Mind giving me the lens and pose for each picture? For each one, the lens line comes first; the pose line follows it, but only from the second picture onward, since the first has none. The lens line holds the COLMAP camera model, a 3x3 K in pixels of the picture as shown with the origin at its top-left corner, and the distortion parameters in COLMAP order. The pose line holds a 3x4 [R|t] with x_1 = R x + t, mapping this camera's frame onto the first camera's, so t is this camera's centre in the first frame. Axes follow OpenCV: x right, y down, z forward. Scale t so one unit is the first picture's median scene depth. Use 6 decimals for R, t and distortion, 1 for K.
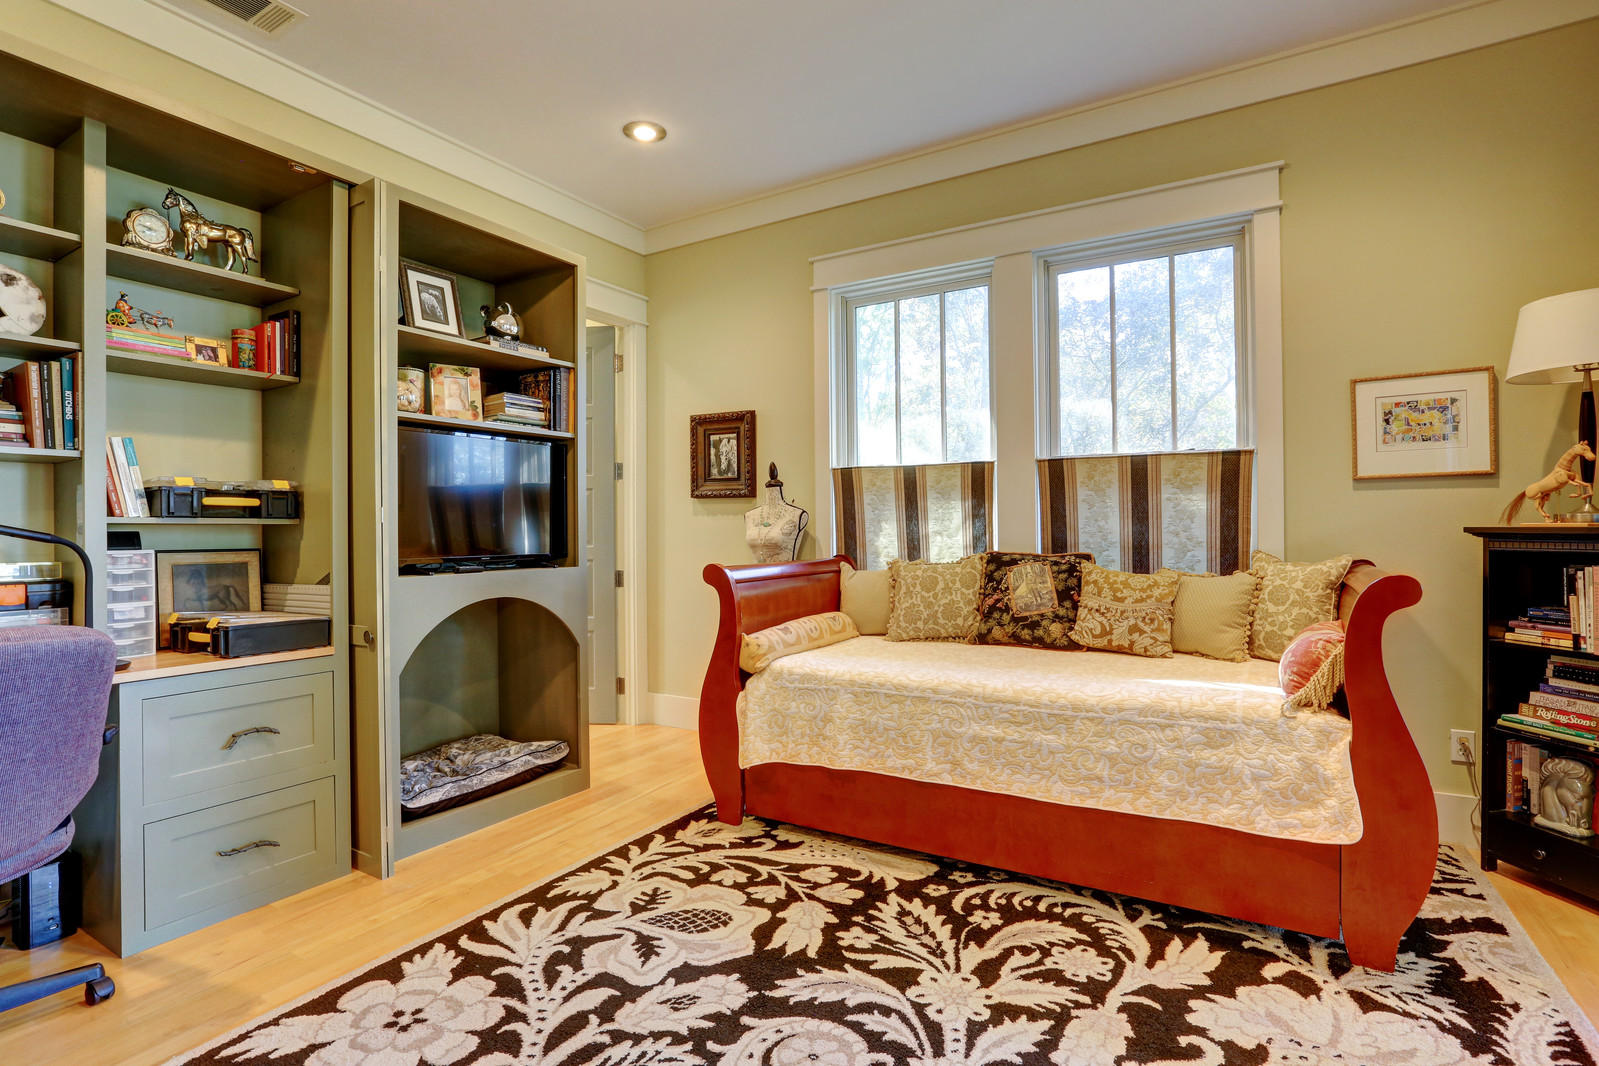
lens RADIAL K [[777.7, 0, 800.8], [0, 777.7, 525.1], [0, 0, 1]] dist [-0.052264, 0.017582]
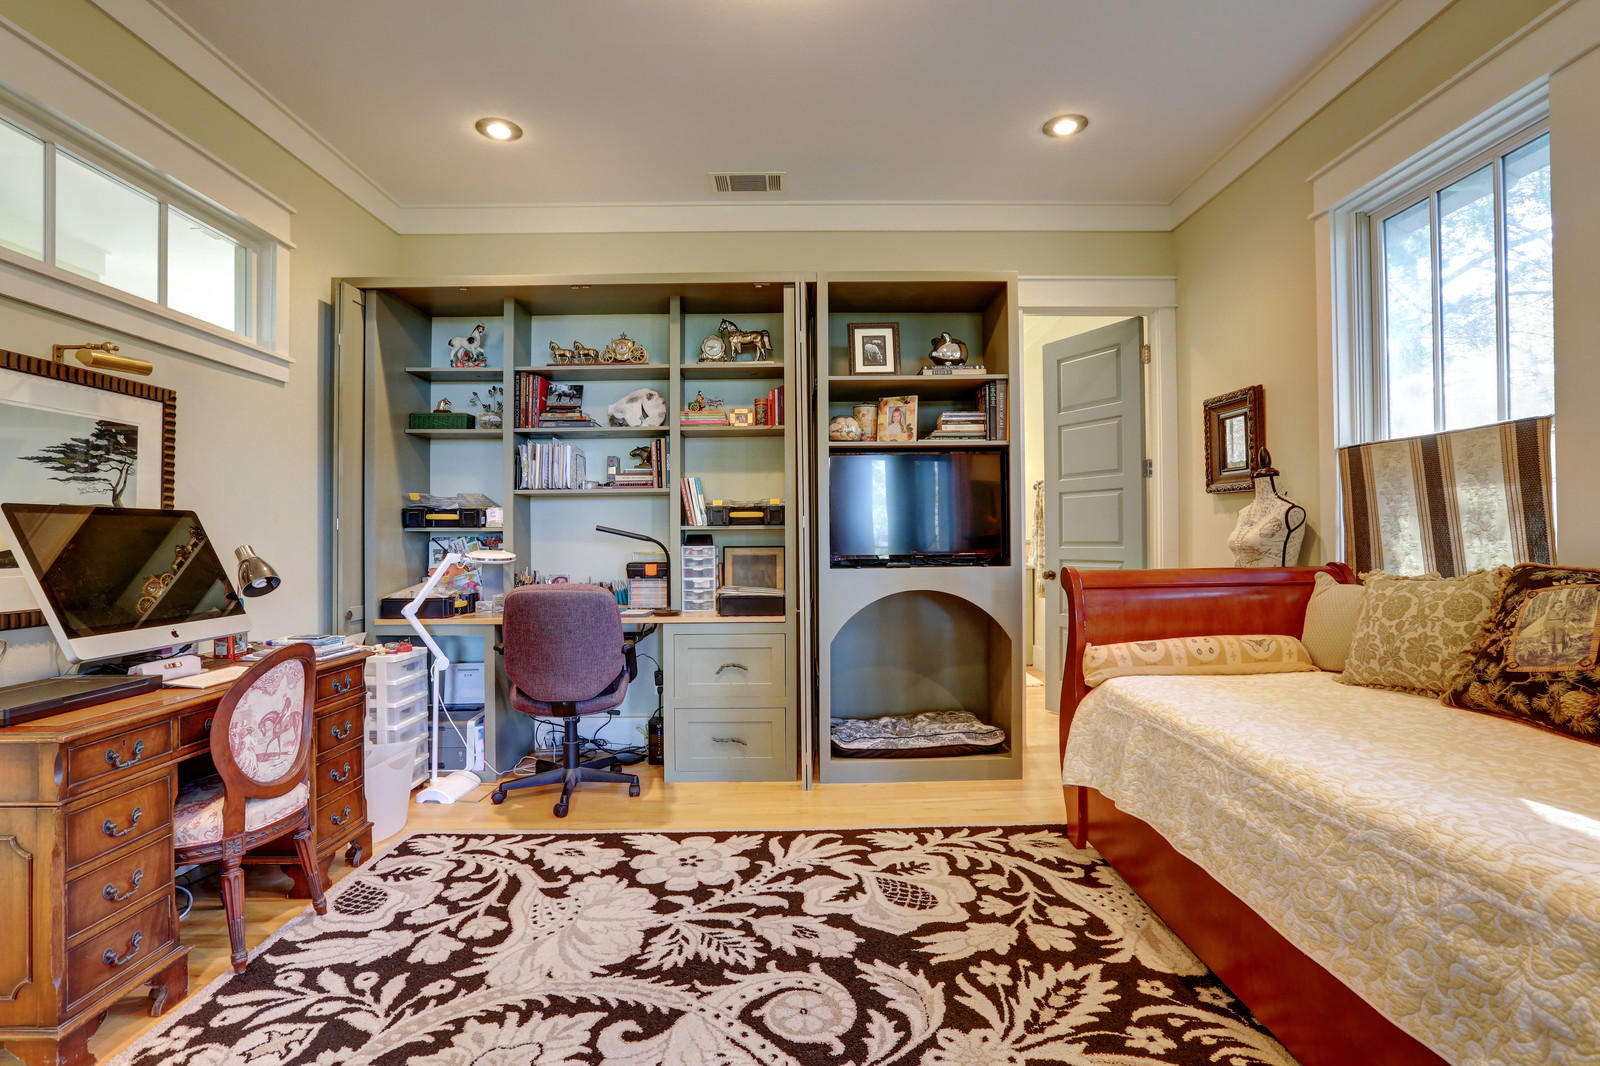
lens RADIAL K [[778.2, 0, 800.9], [0, 778.2, 529.2], [0, 0, 1]] dist [-0.052264, 0.017582]
pose [[0.522938, -0.007324, -0.852339, 0.609356], [0.011229, 0.999936, -0.001703, 0.001967], [0.852297, -0.008680, 0.522987, 0.269169]]
